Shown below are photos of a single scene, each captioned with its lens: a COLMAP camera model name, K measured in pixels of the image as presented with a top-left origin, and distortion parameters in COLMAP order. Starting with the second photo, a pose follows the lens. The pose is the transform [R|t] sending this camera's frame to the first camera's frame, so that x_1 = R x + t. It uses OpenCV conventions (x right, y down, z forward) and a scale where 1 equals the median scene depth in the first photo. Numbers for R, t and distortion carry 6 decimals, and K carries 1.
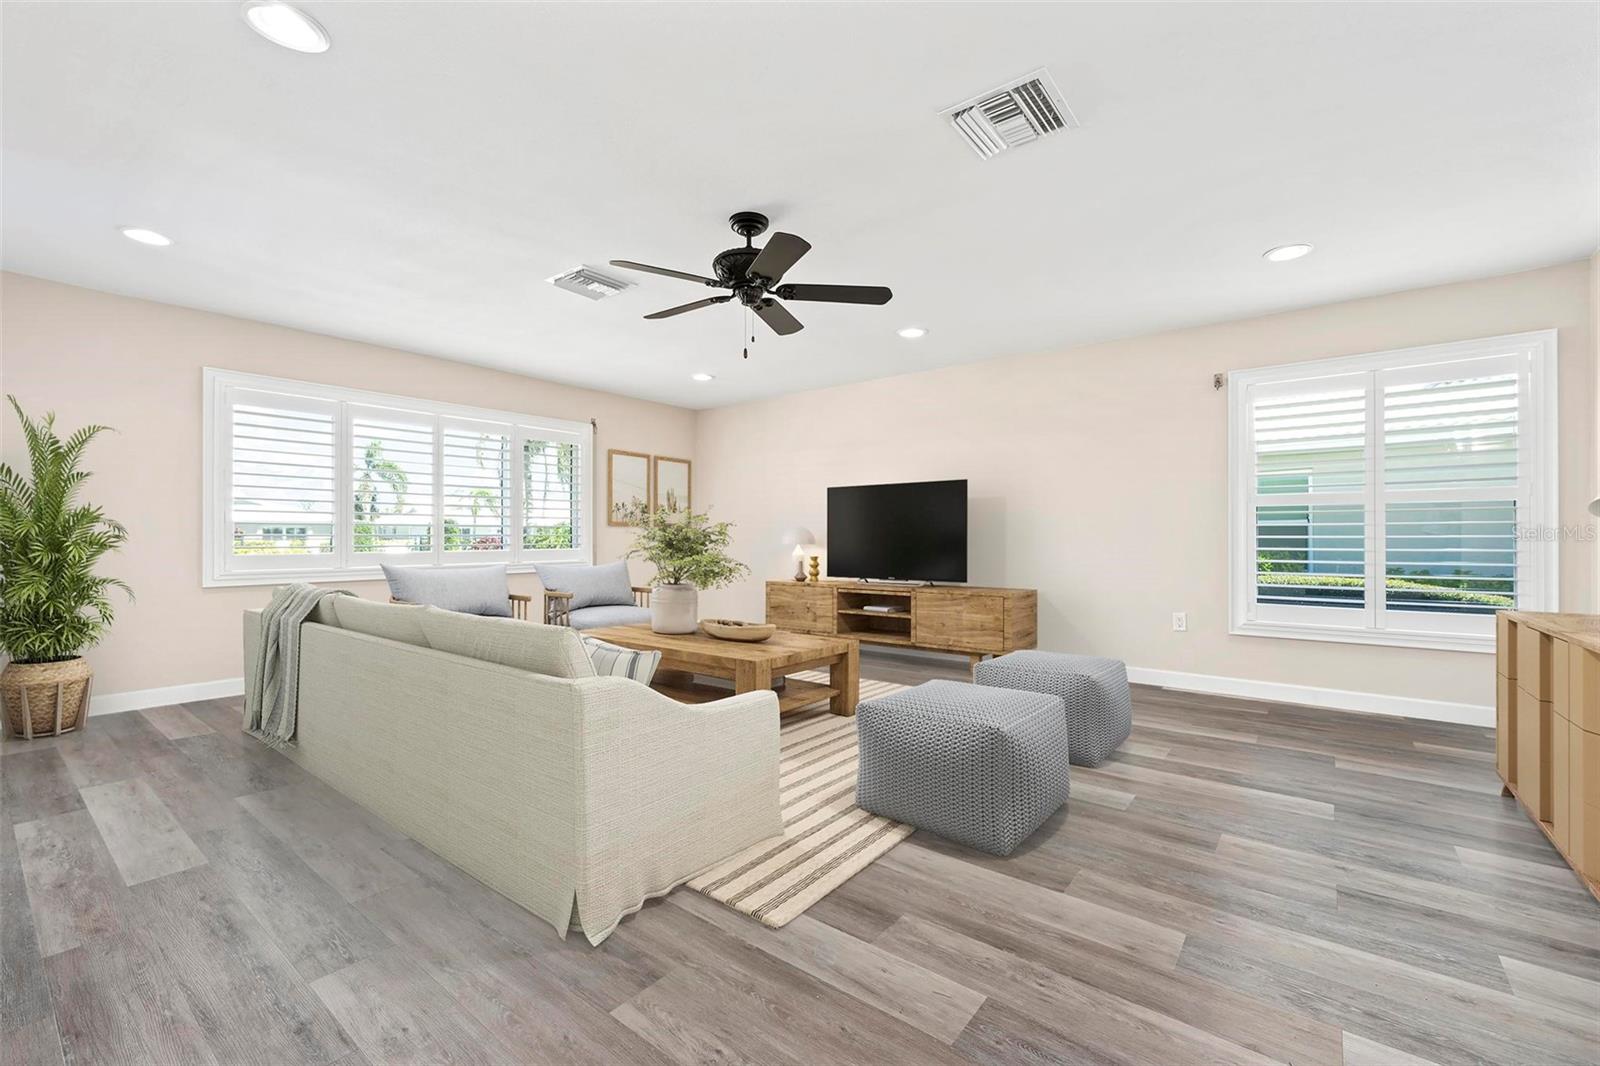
lens RADIAL K [[676.2, 0, 806.0], [0, 676.2, 527.1], [0, 0, 1]] dist [-0.000823, -0.000268]
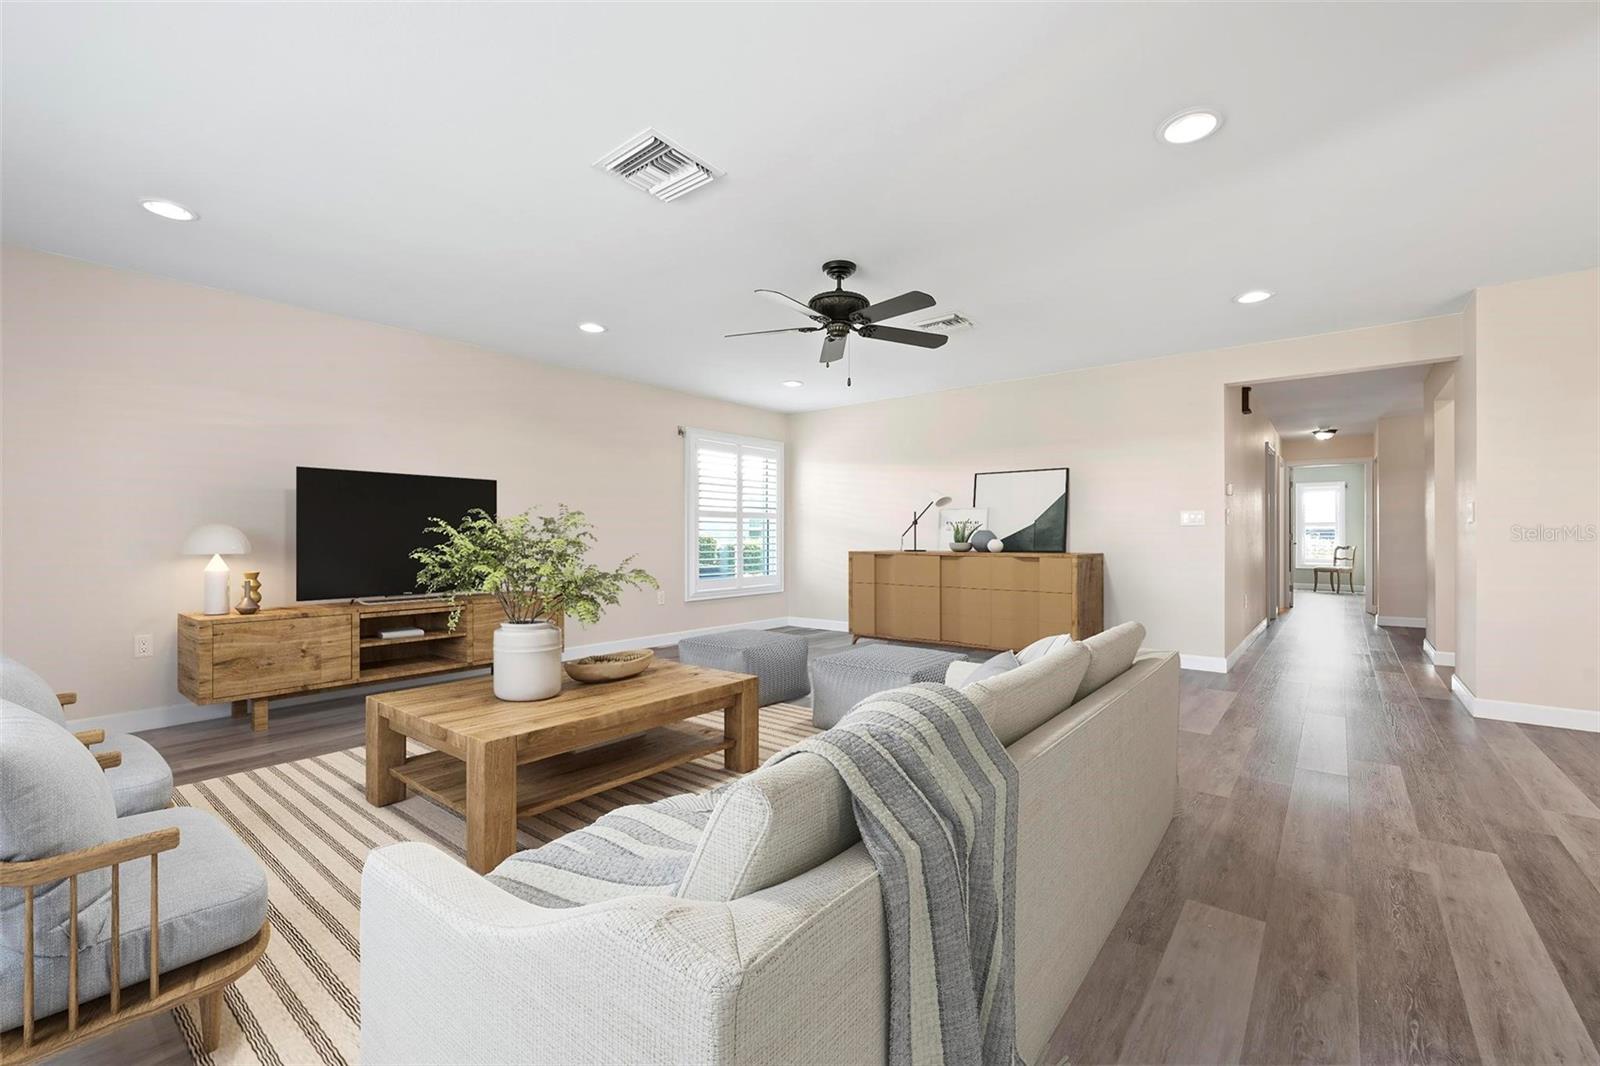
lens RADIAL K [[670.1, 0, 796.0], [0, 670.1, 532.2], [0, 0, 1]] dist [-0.002222, -0.000241]
pose [[0.015681, 0.004579, 0.999867, -1.254485], [-0.009291, 0.999947, -0.004434, 0.011427], [-0.999834, -0.009220, 0.015723, 1.062294]]
